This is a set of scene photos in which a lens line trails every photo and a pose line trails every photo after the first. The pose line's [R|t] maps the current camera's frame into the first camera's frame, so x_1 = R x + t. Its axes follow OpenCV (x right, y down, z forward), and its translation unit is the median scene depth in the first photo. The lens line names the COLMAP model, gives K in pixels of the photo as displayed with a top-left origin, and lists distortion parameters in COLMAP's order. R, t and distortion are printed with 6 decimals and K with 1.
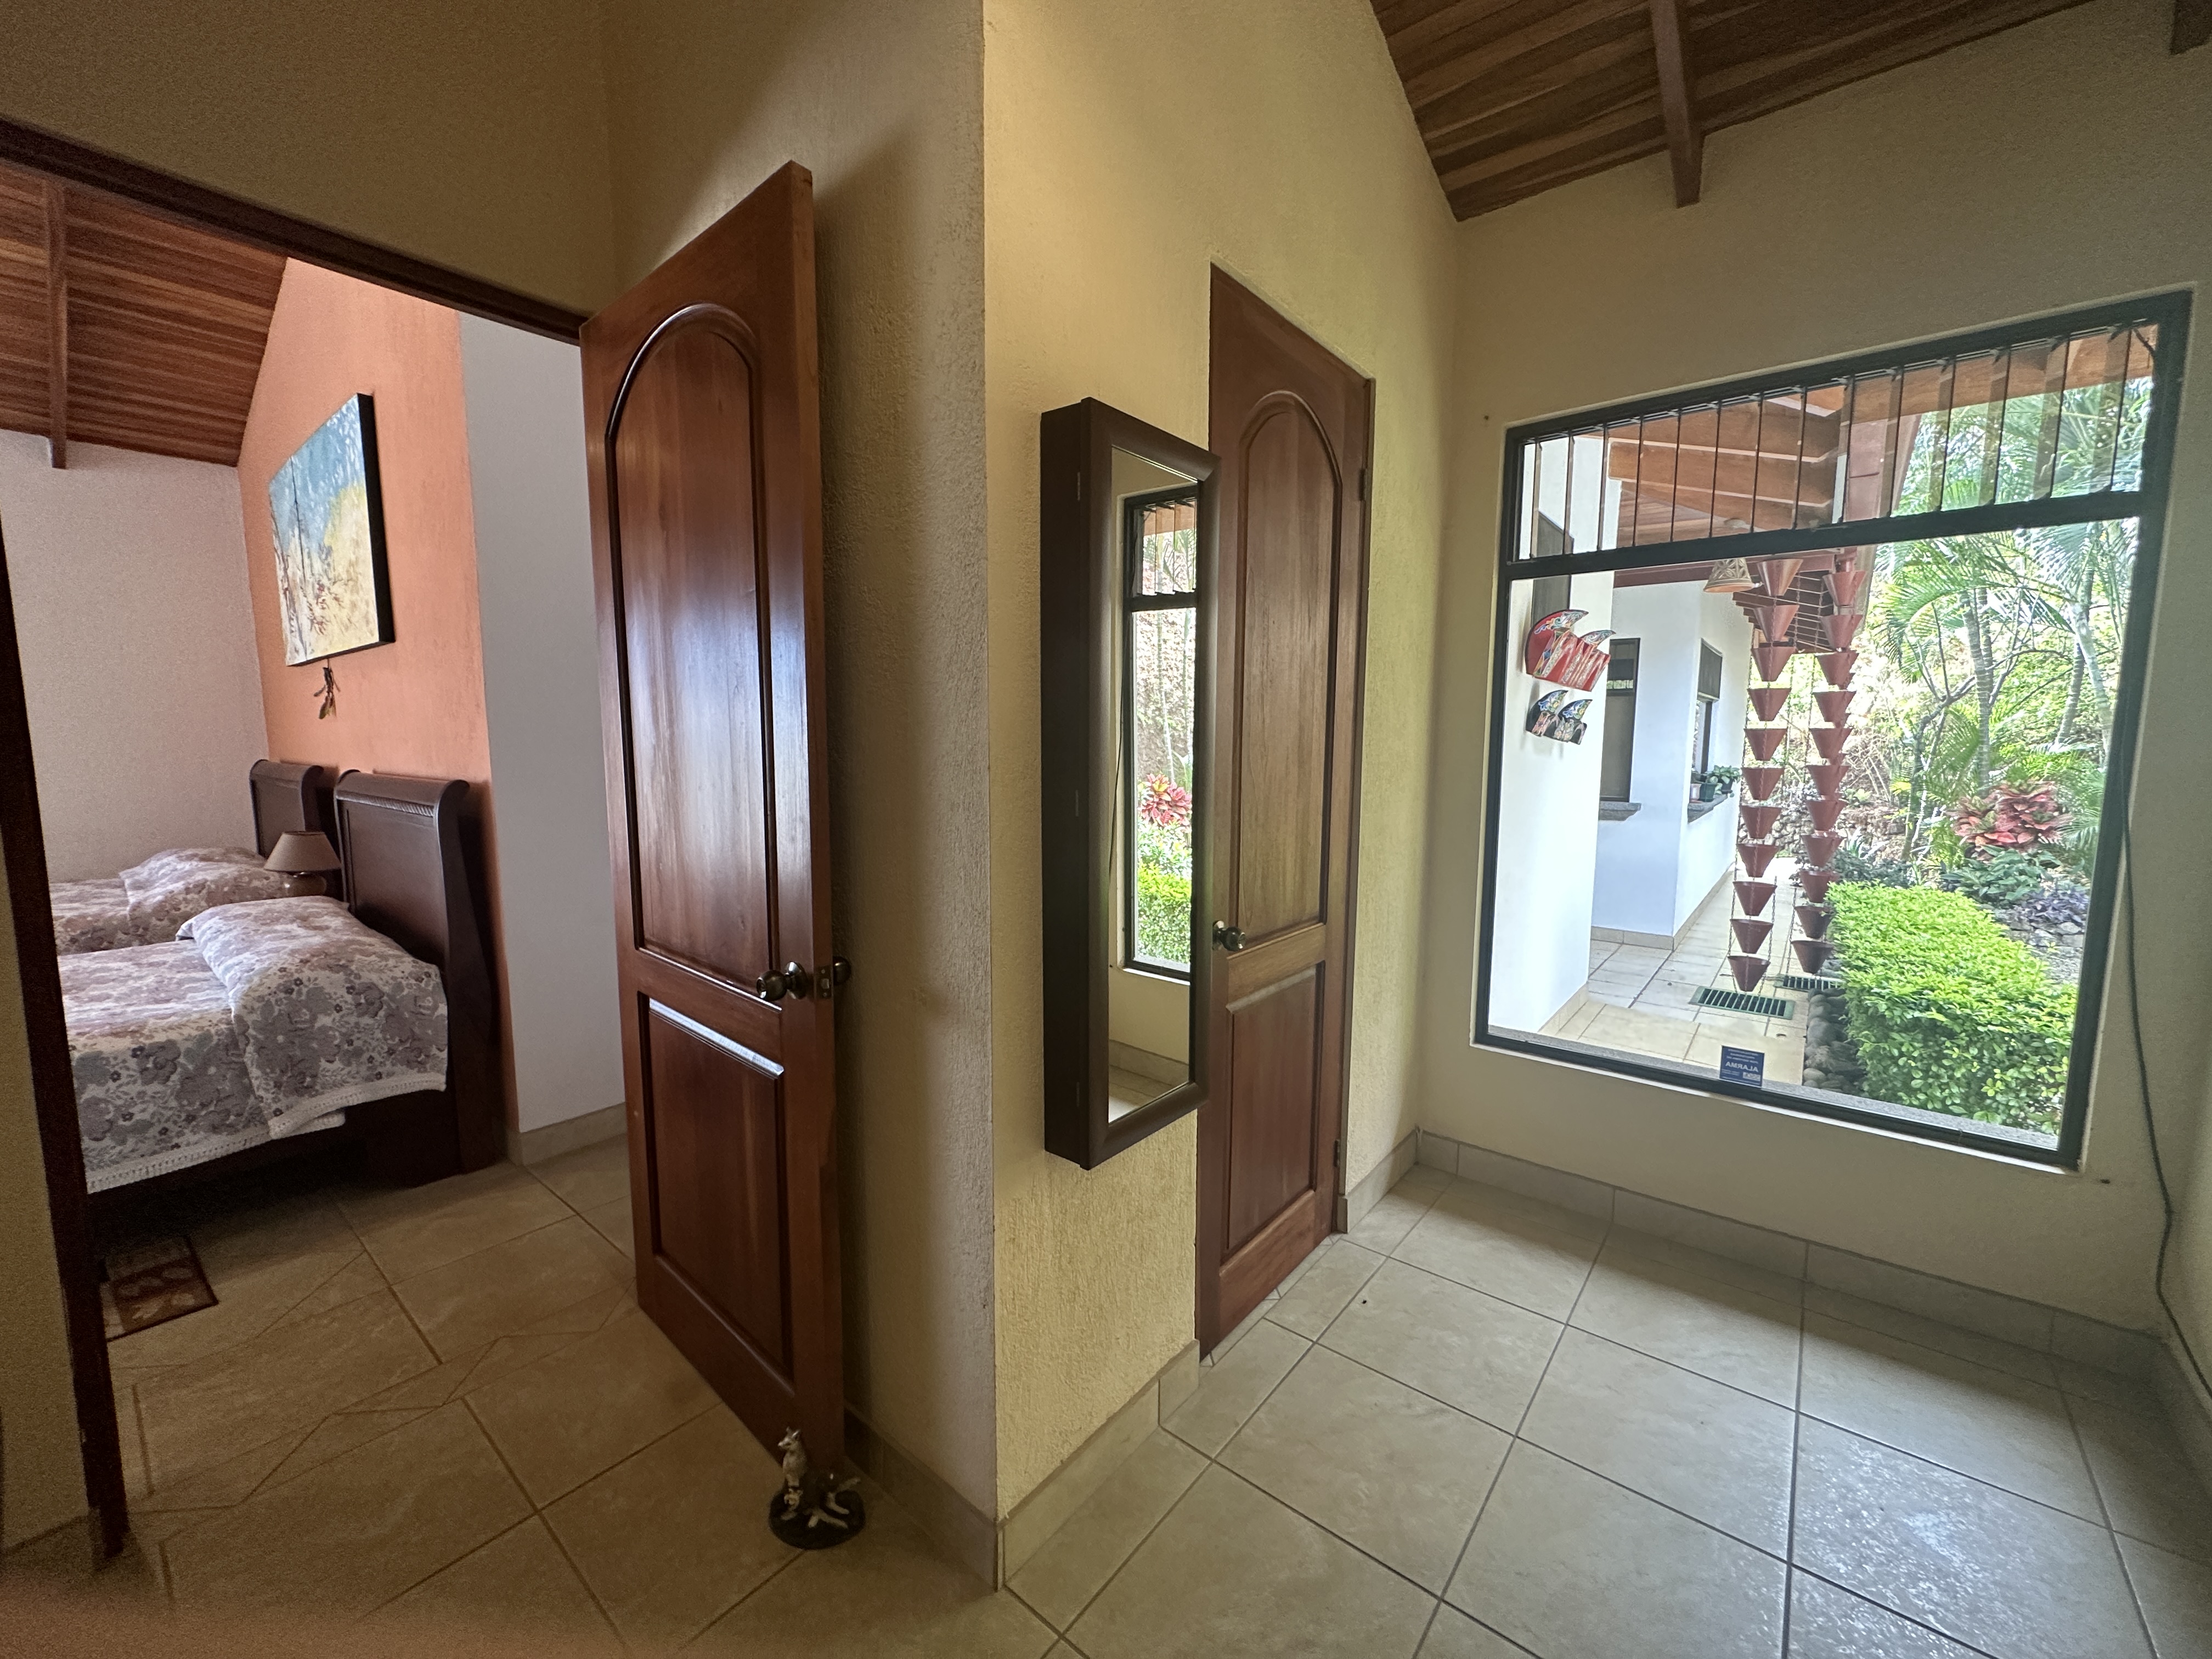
lens RADIAL K [[878.8, 0, 1099.9], [0, 878.8, 834.9], [0, 0, 1]] dist [-0.001273, 0.000023]
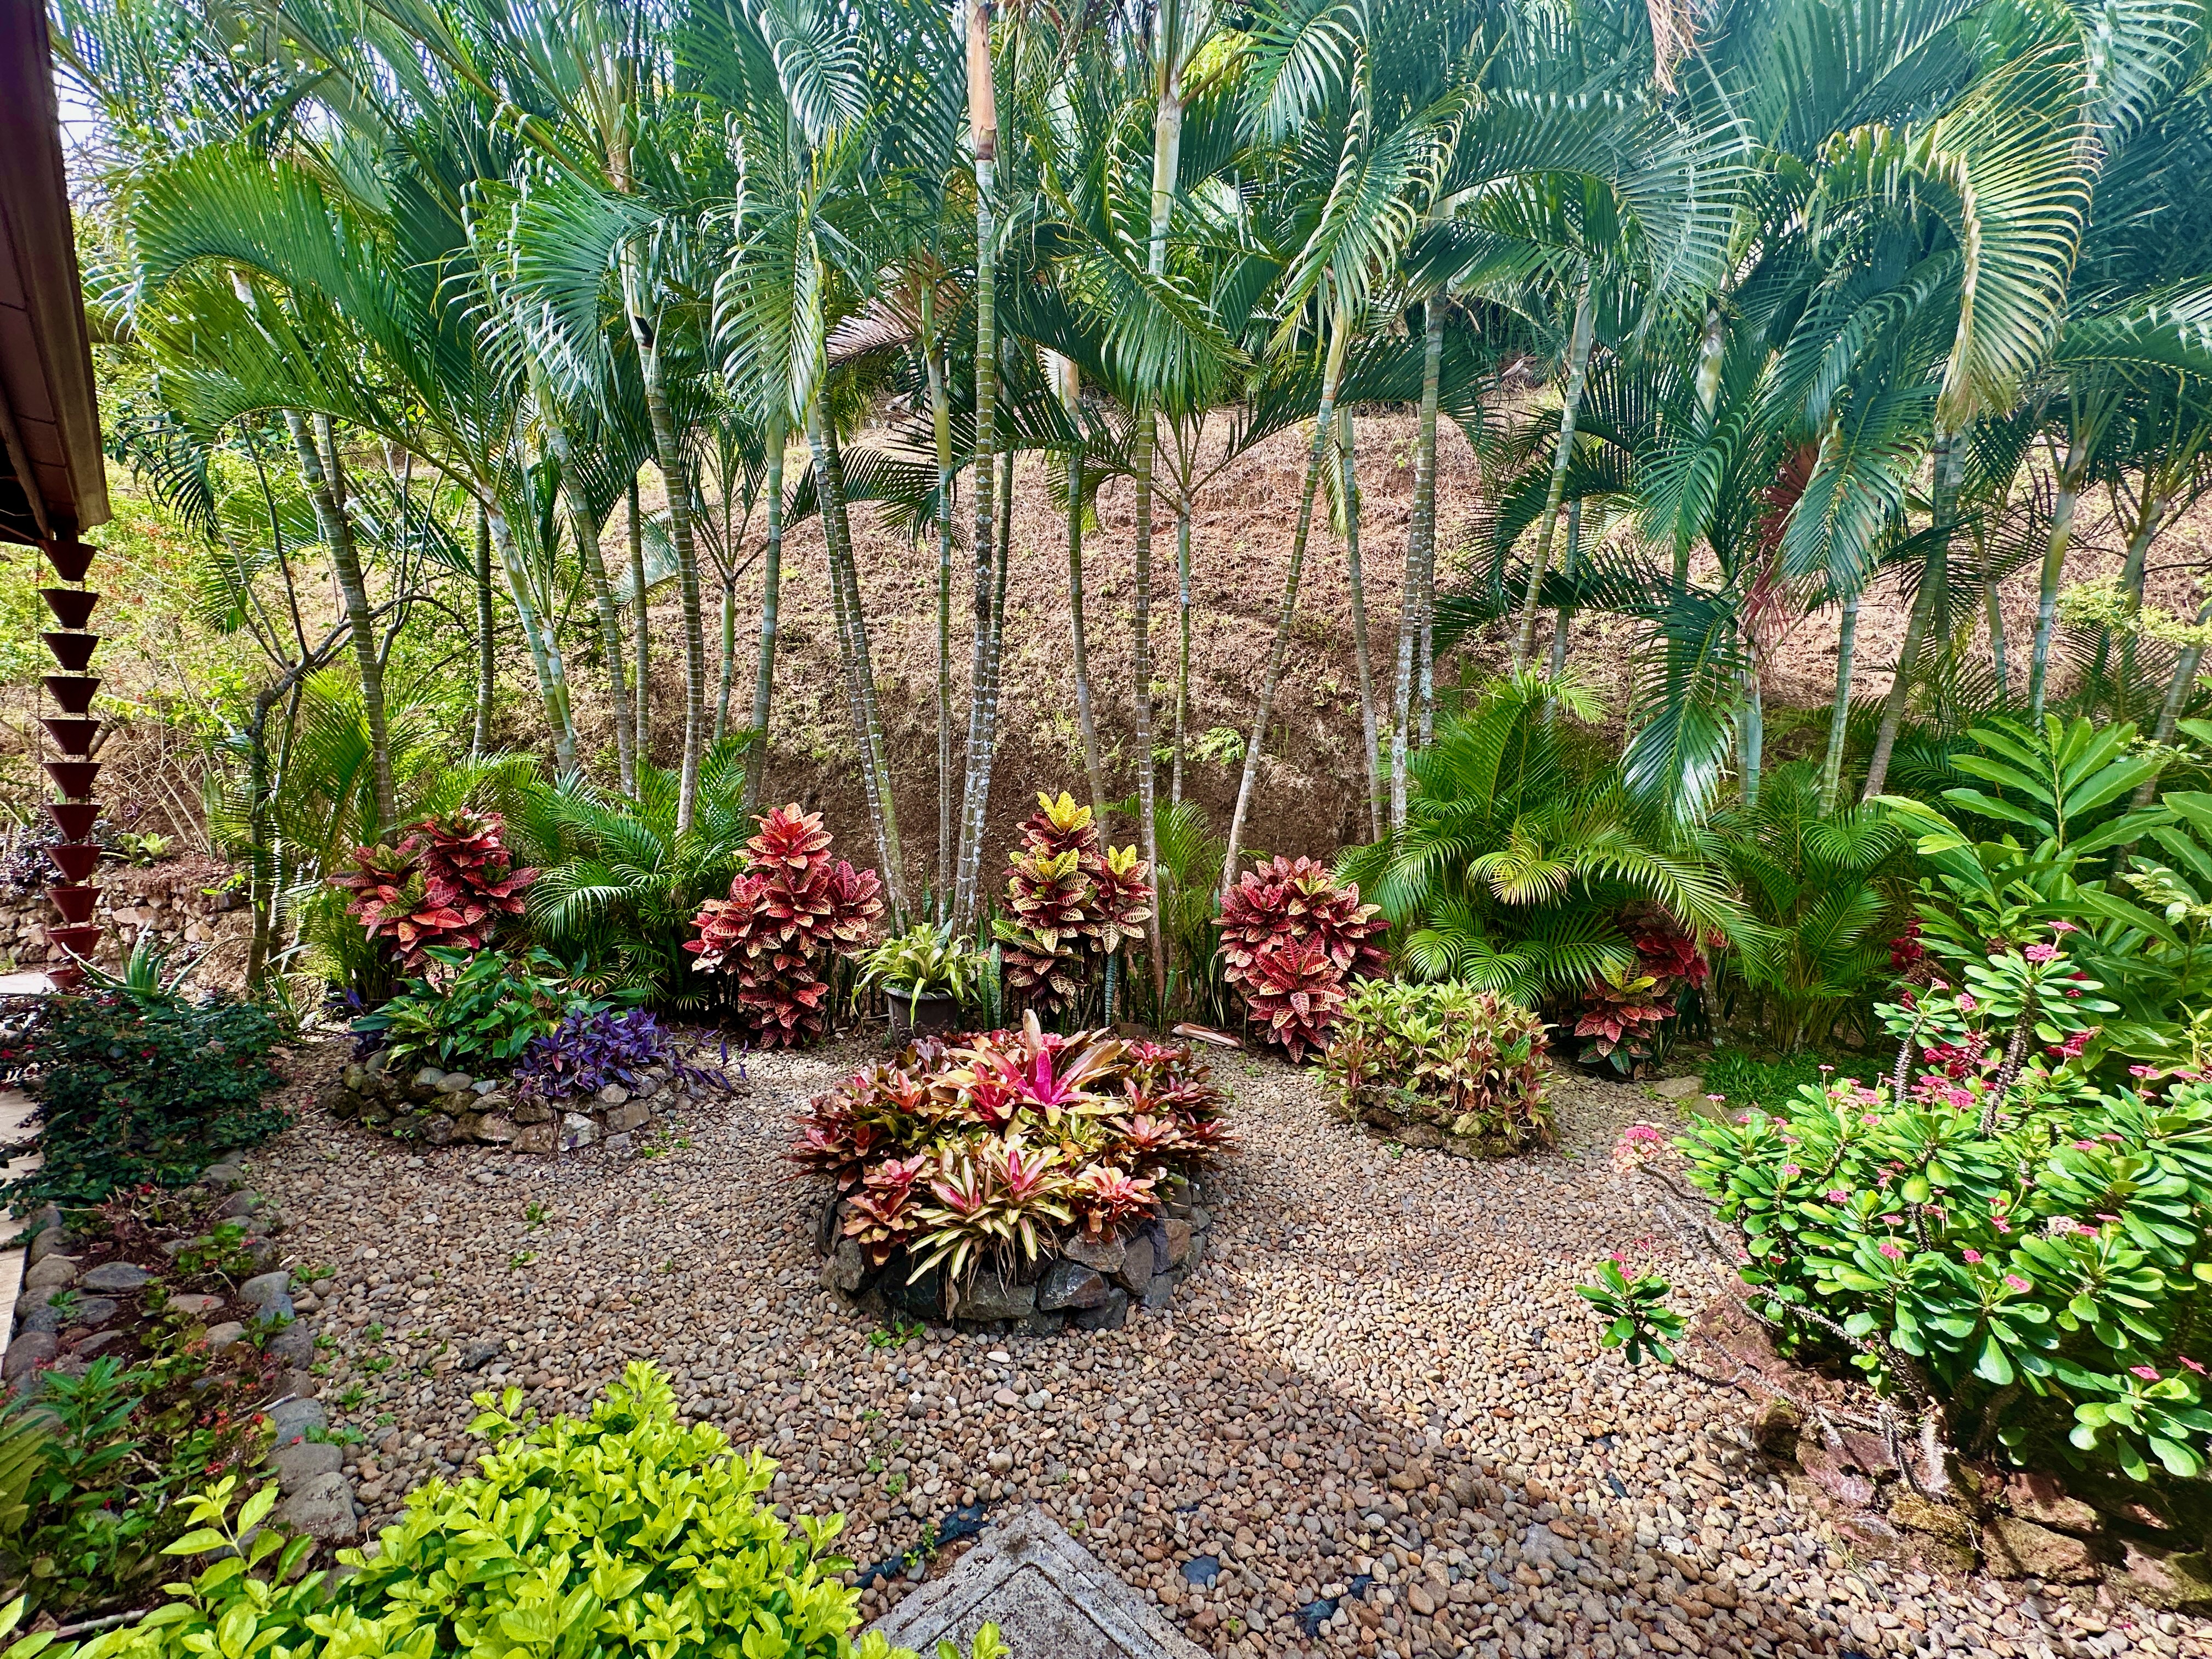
lens RADIAL K [[878.8, 0, 1108.7], [0, 878.8, 828.6], [0, 0, 1]] dist [-0.001273, 0.000023]
pose [[0.036695, -0.049146, 0.998117, 0.445026], [0.086122, 0.995230, 0.045837, -0.037439], [-0.995609, 0.084278, 0.040752, 0.496621]]
